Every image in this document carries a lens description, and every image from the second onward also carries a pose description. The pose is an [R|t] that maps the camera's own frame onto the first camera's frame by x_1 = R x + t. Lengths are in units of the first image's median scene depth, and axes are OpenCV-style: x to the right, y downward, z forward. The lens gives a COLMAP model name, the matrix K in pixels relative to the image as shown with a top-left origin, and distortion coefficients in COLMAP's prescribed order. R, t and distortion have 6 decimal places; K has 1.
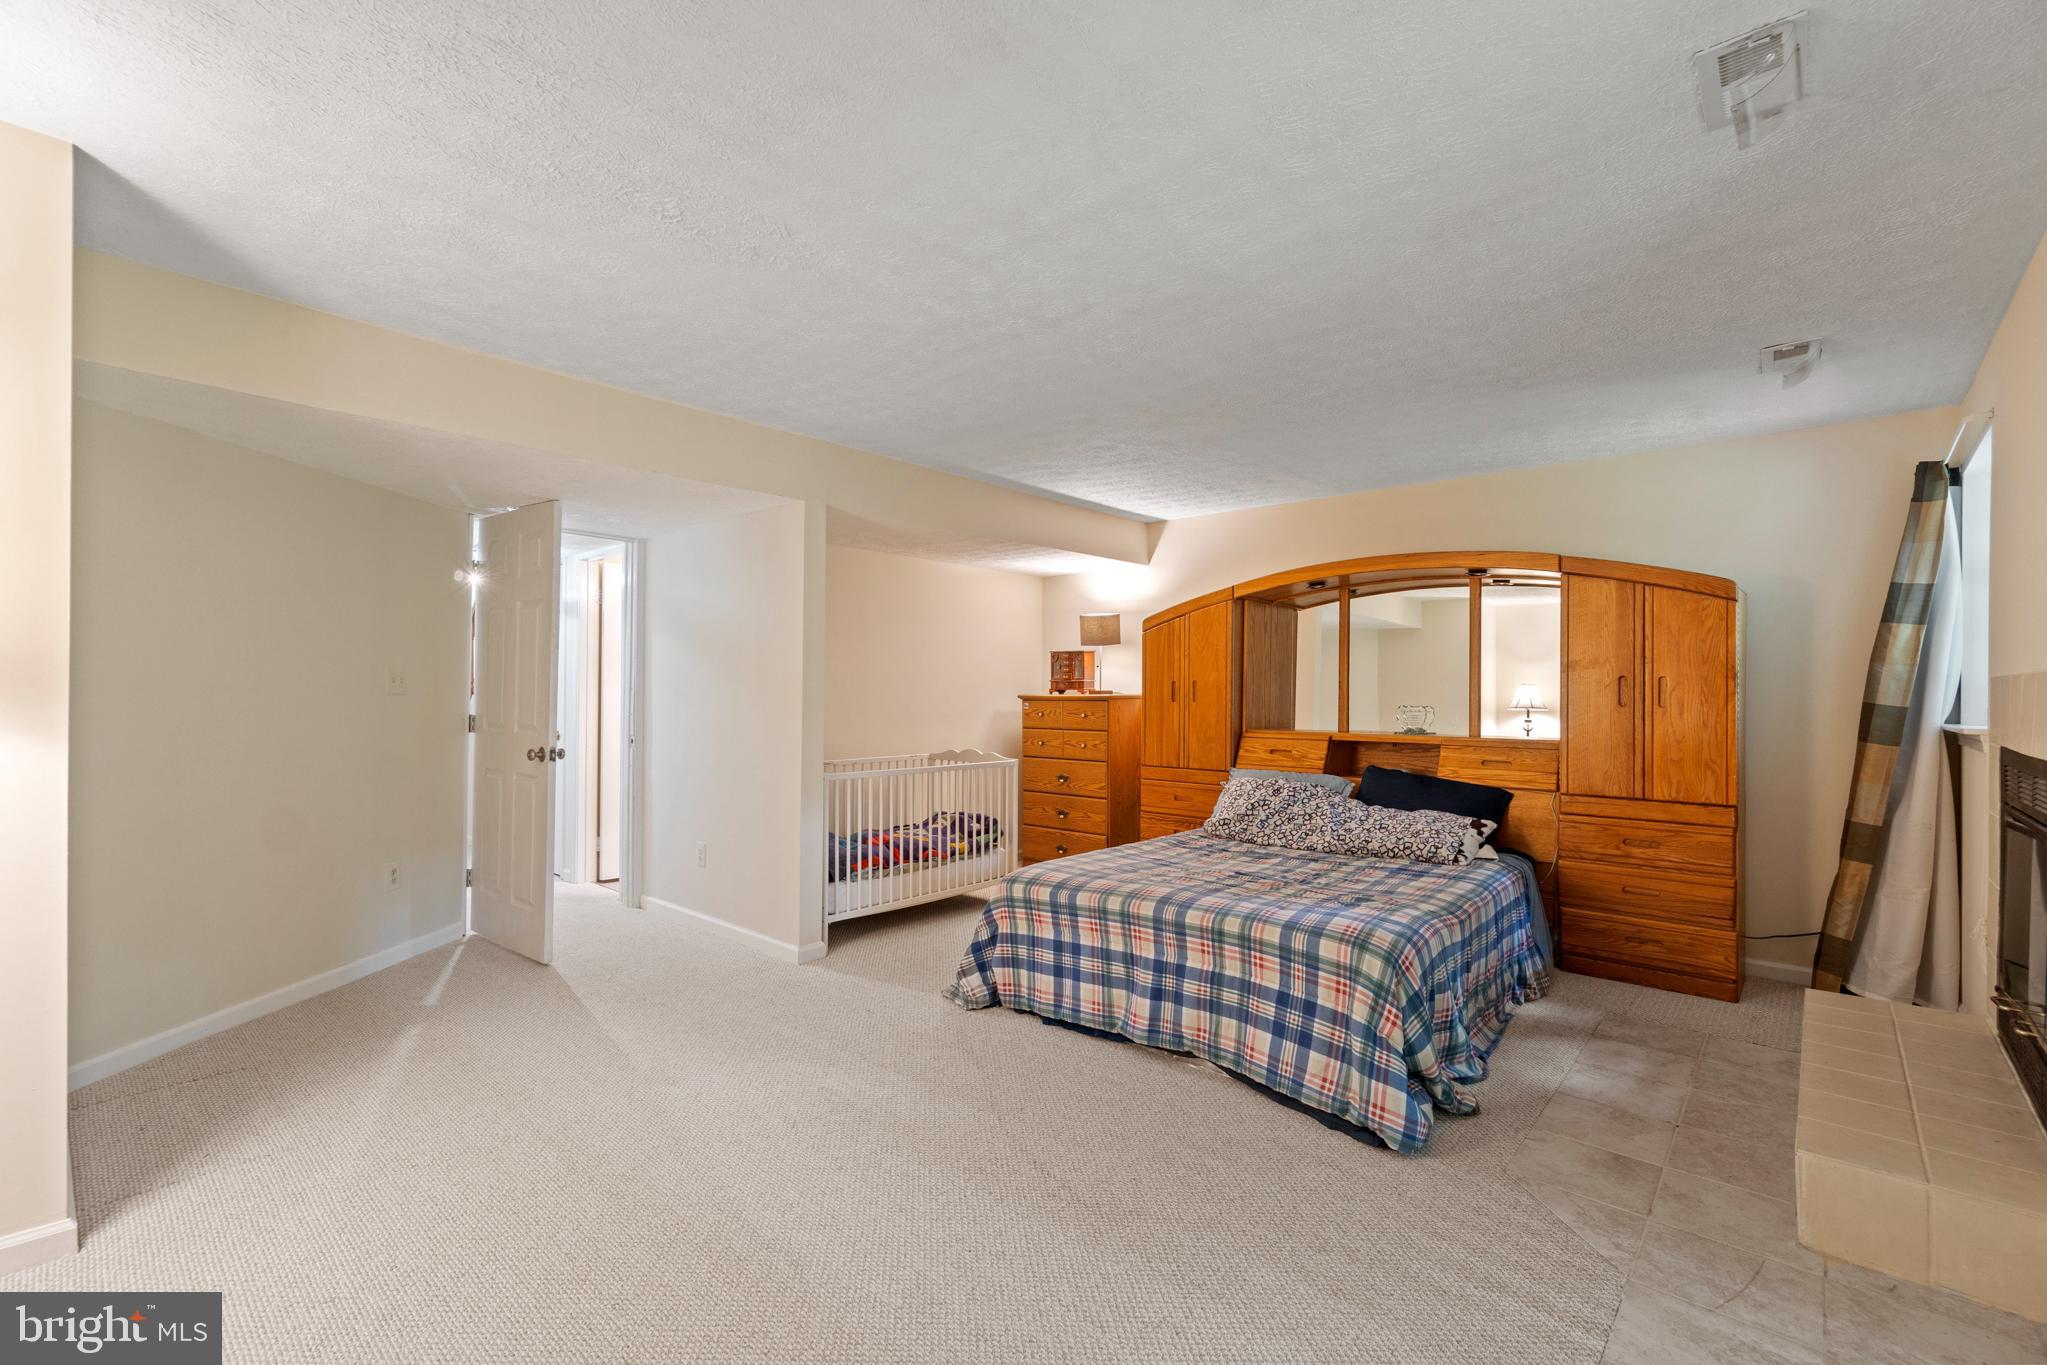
lens RADIAL K [[910.4, 0, 1038.1], [0, 910.4, 689.2], [0, 0, 1]] dist [-0.000660, -0.000043]
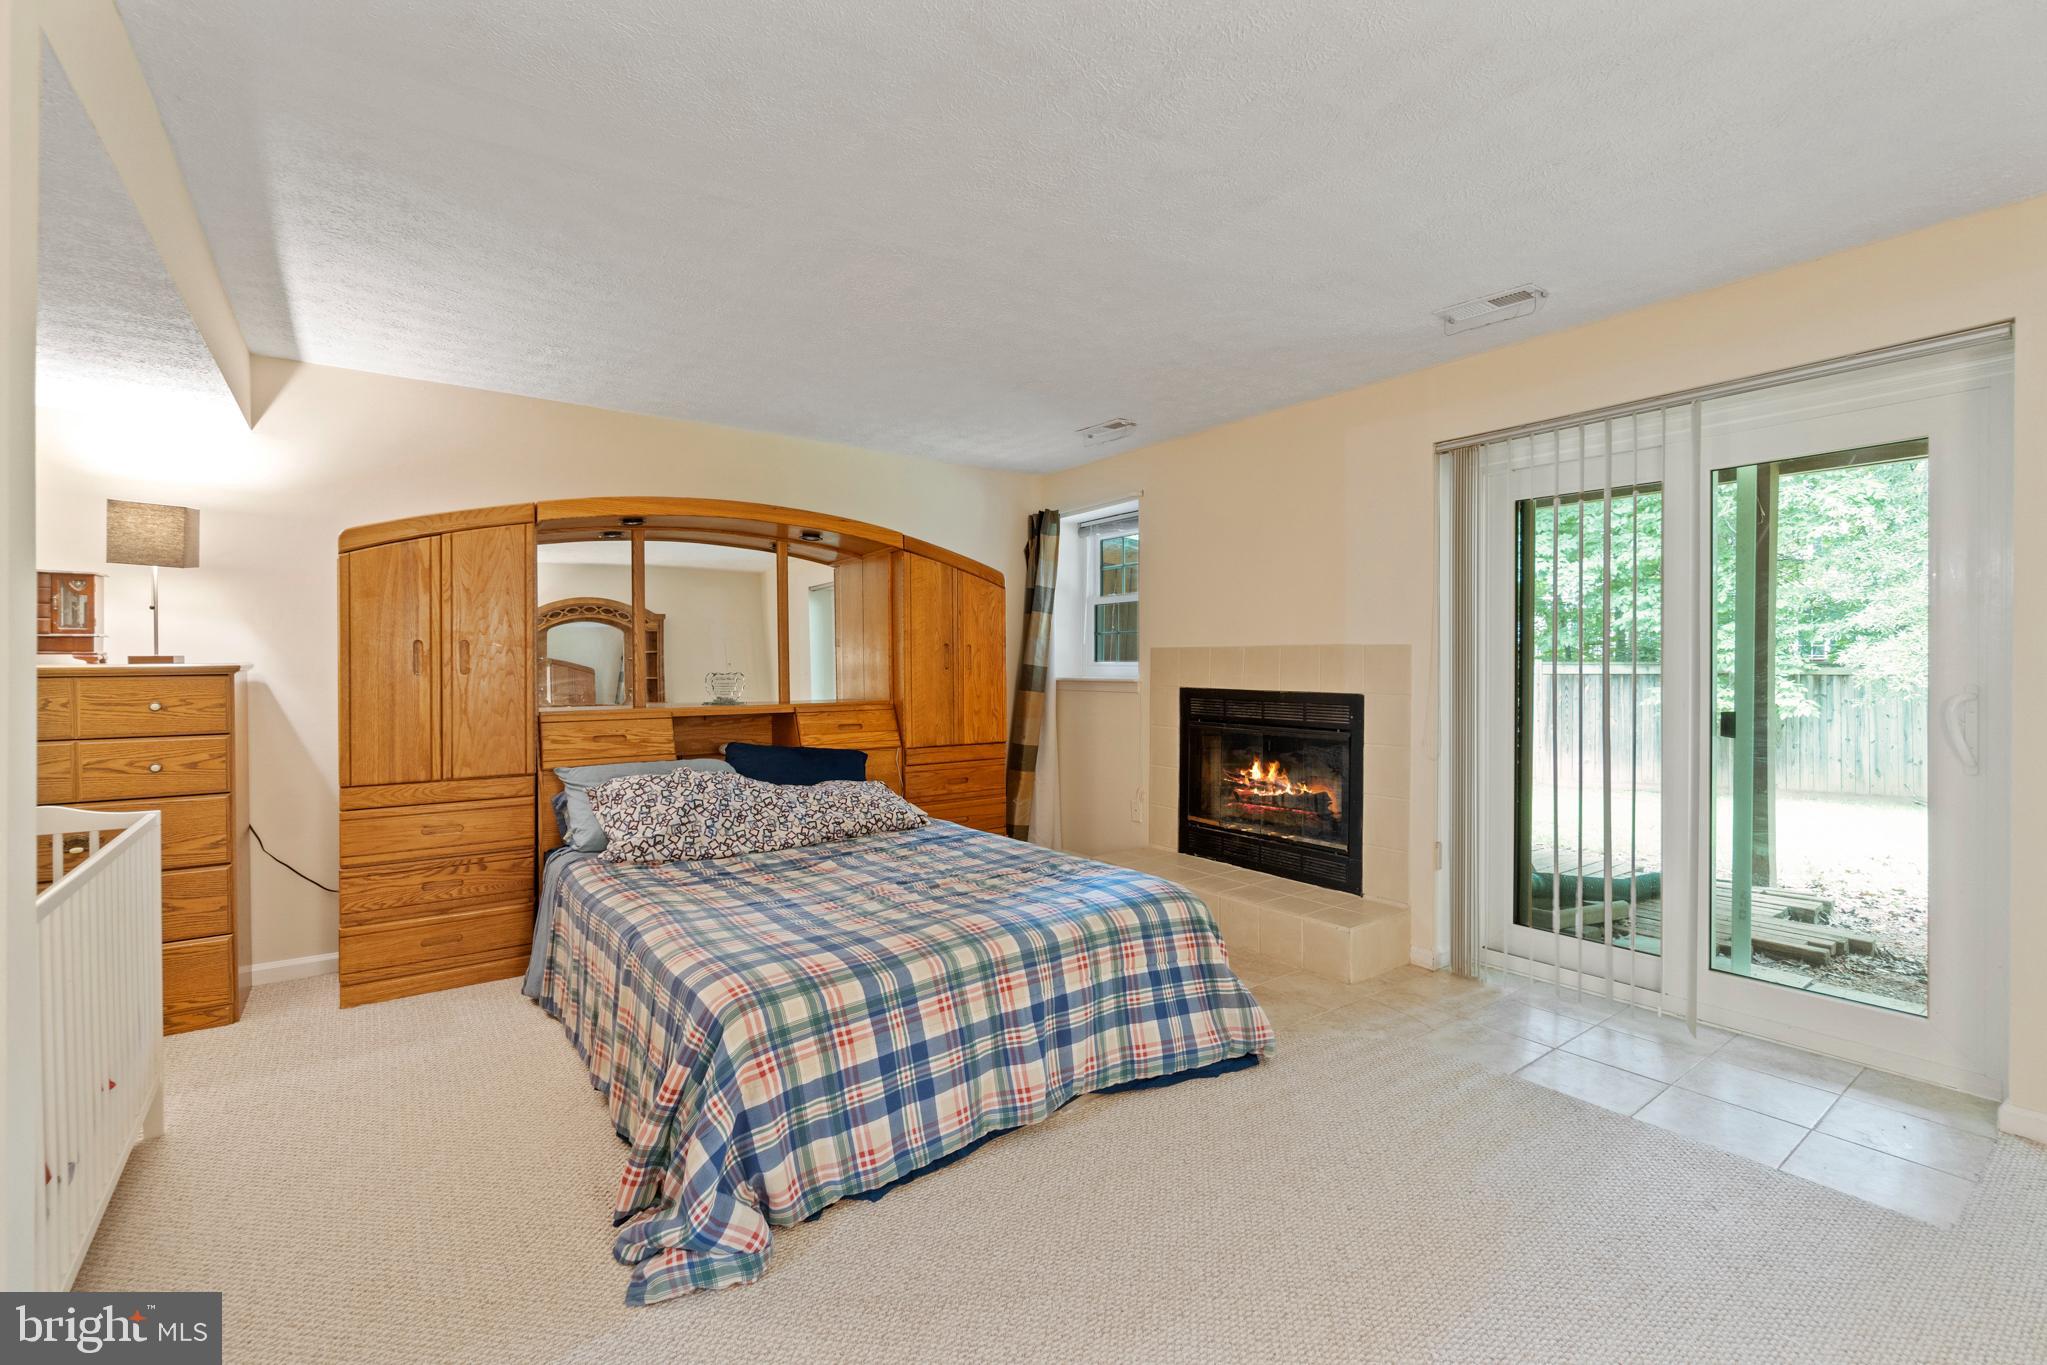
lens RADIAL K [[869.5, 0, 1017.1], [0, 869.5, 670.8], [0, 0, 1]] dist [-0.001394, -0.000110]
pose [[0.218092, -0.015943, 0.975798, -0.463028], [-0.001764, 0.999858, 0.016730, 0.001488], [-0.975927, -0.005370, 0.218033, 0.674389]]
